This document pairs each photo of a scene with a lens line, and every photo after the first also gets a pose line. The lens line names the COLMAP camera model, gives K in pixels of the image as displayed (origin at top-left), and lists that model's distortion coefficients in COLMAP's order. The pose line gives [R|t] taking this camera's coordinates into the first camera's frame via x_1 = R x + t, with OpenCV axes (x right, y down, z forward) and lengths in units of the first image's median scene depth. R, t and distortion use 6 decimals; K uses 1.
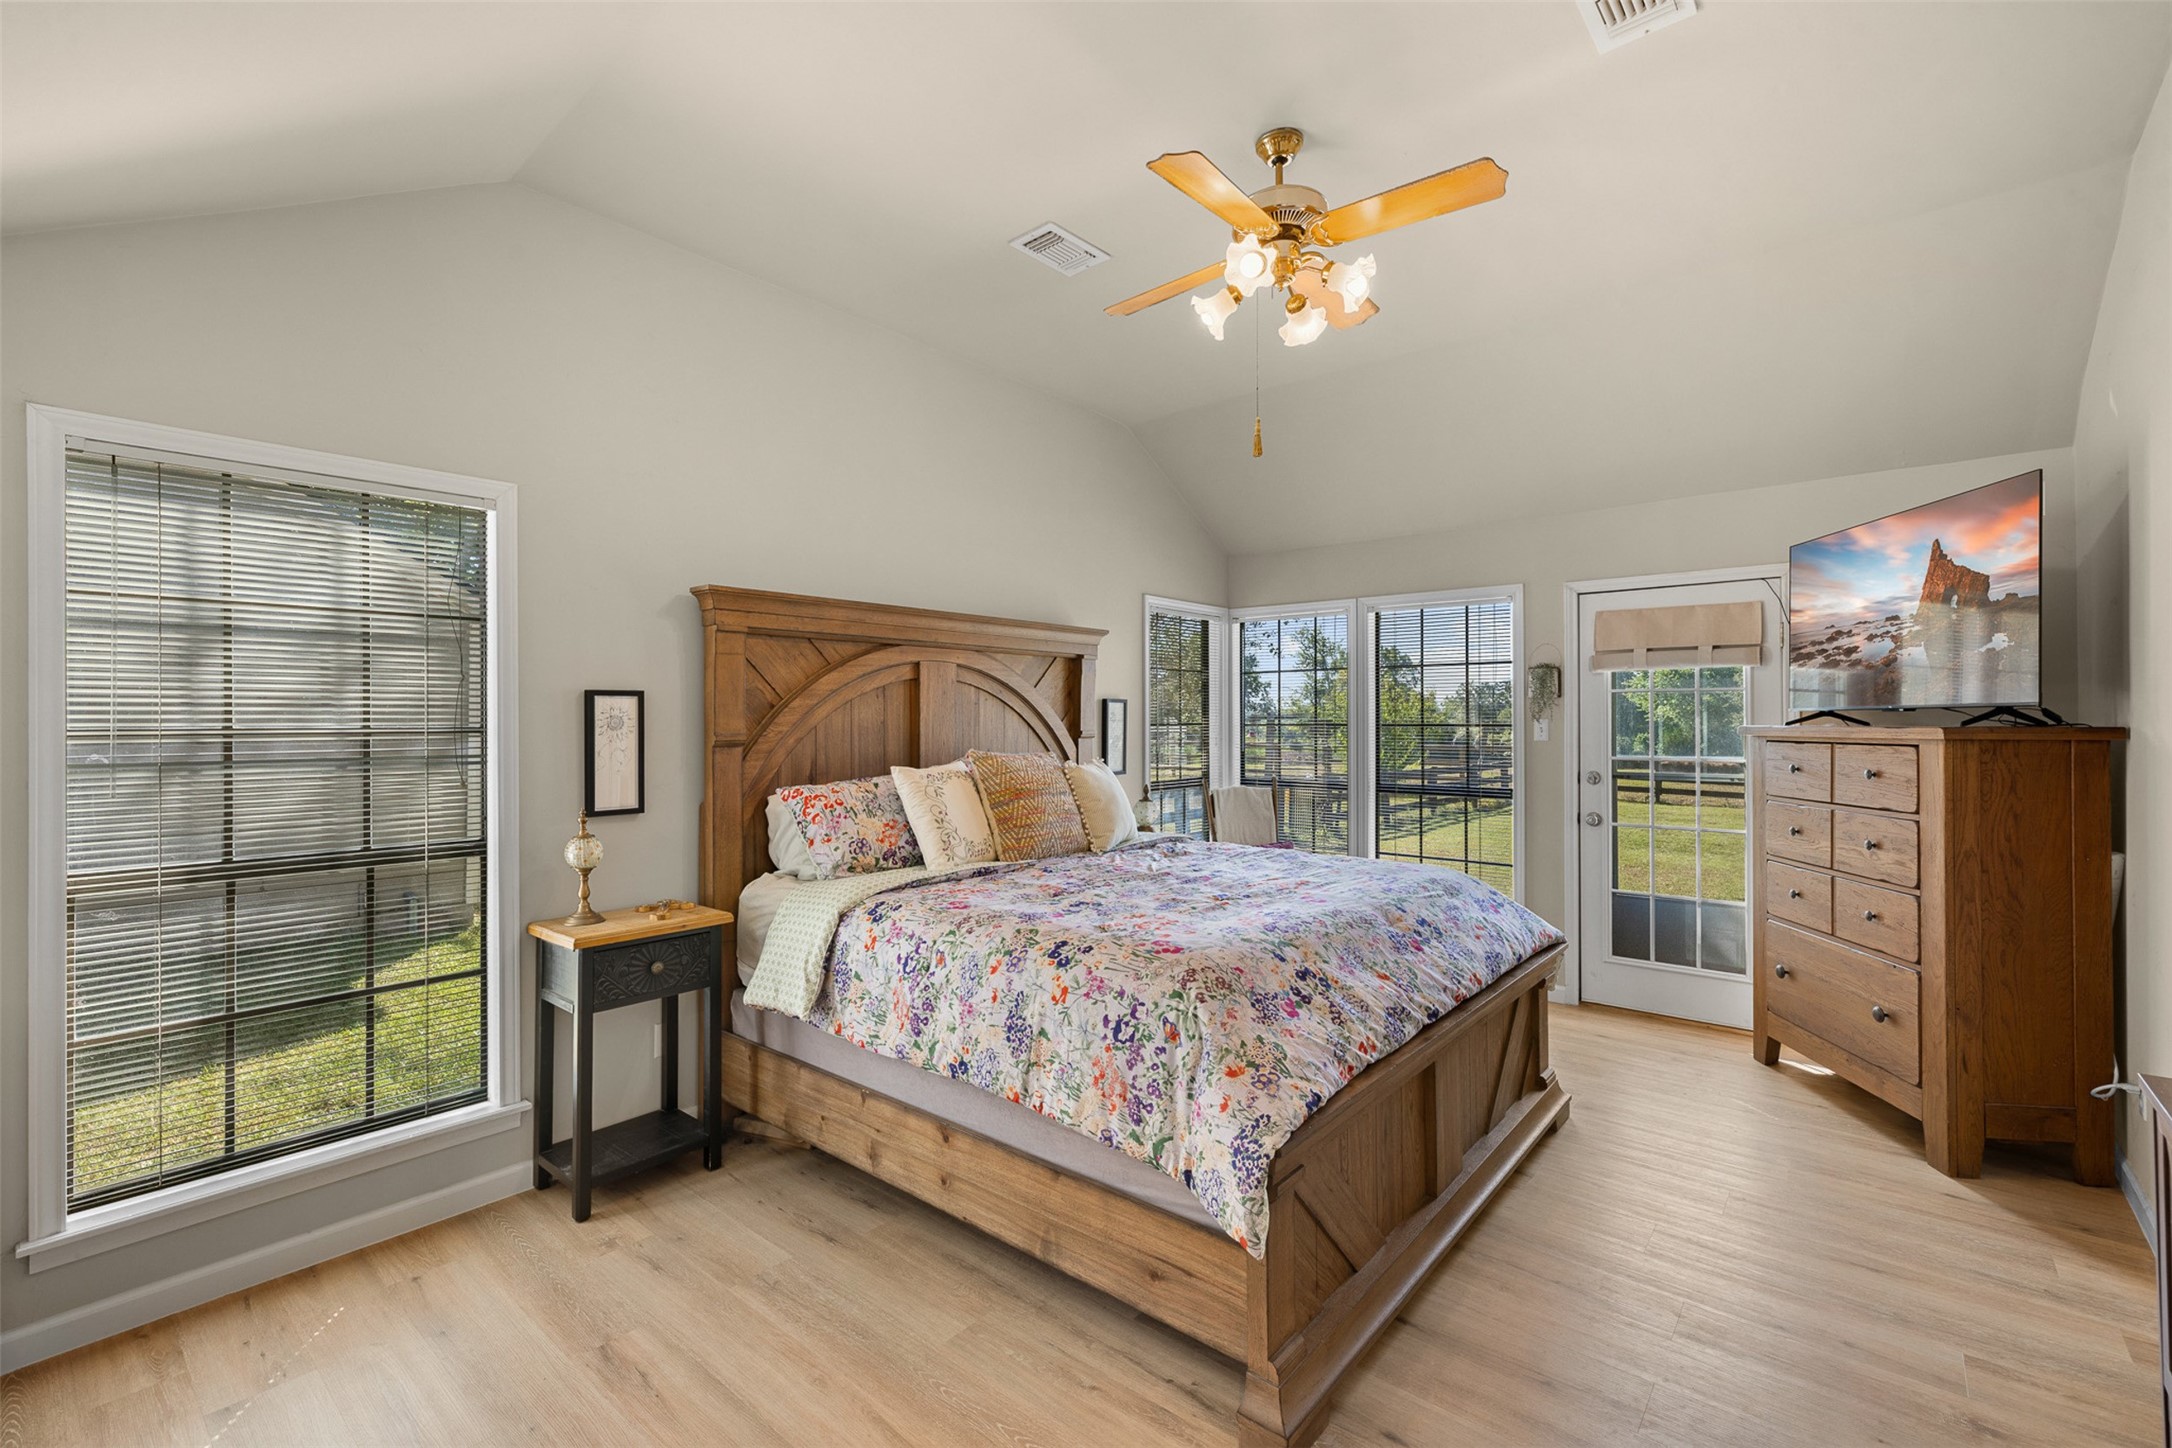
lens RADIAL K [[947.7, 0, 1086.0], [0, 947.7, 724.0], [0, 0, 1]] dist [0.073802, 0.000207]
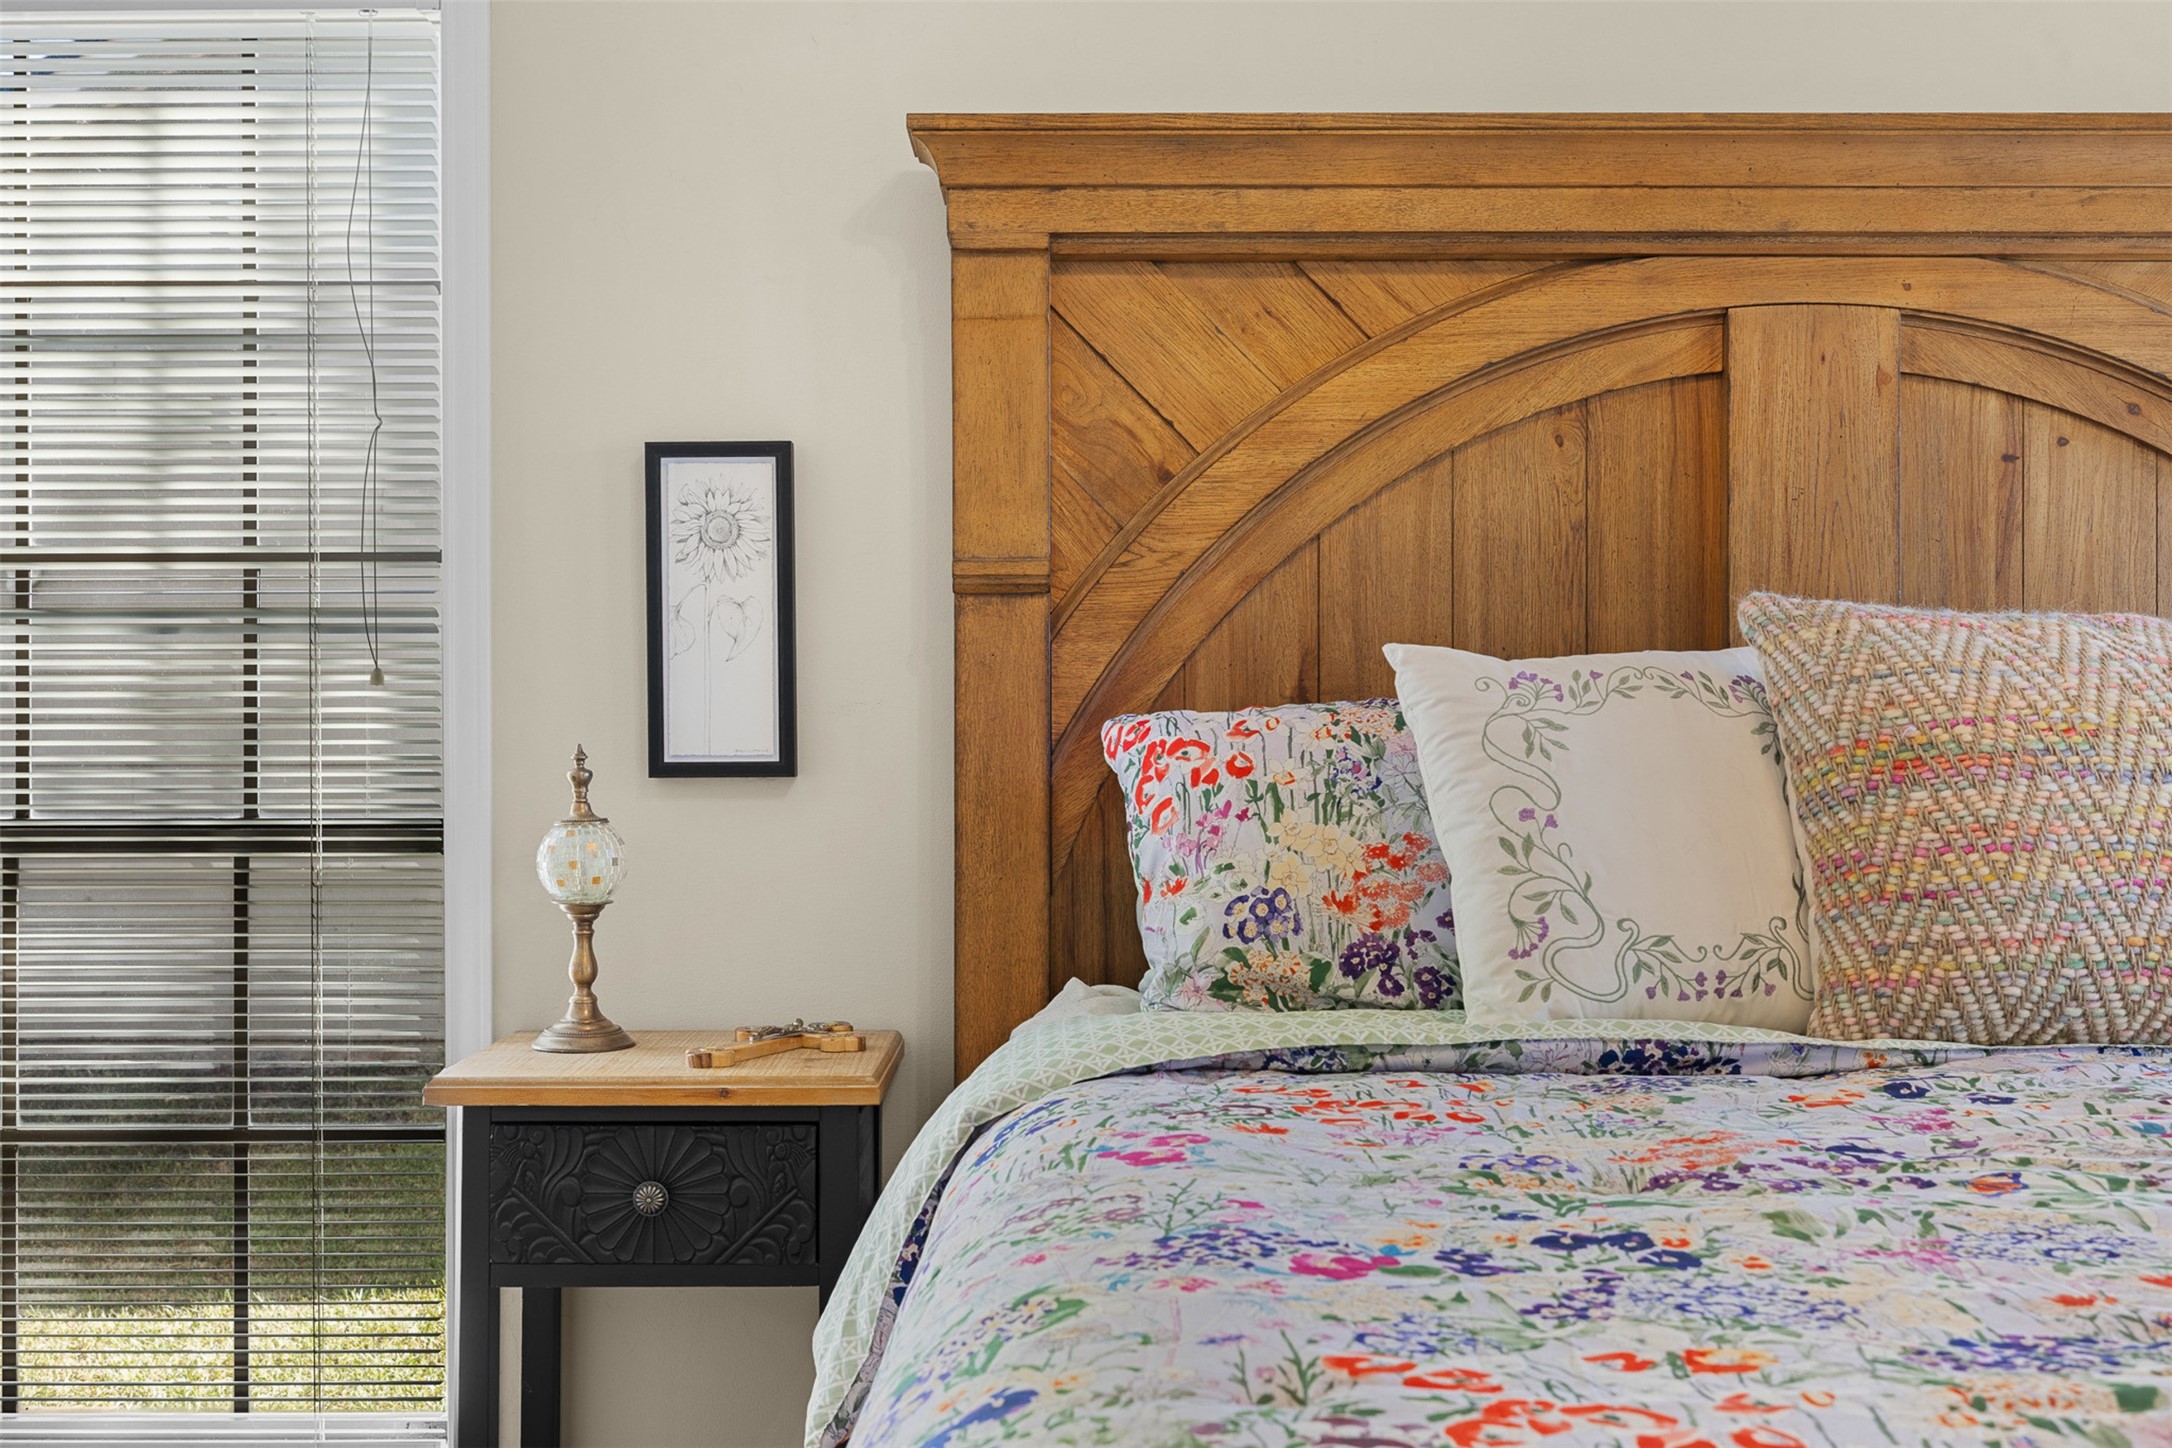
lens RADIAL K [[2168.9, 0, 1086.0], [0, 2168.9, 724.0], [0, 0, 1]] dist [-0.012577, -0.019561]
pose [[0.665356, 0.004690, -0.746511, 0.218870], [0.003936, 0.999944, 0.009790, 0.062164], [0.746516, -0.009452, 0.665301, 0.512386]]
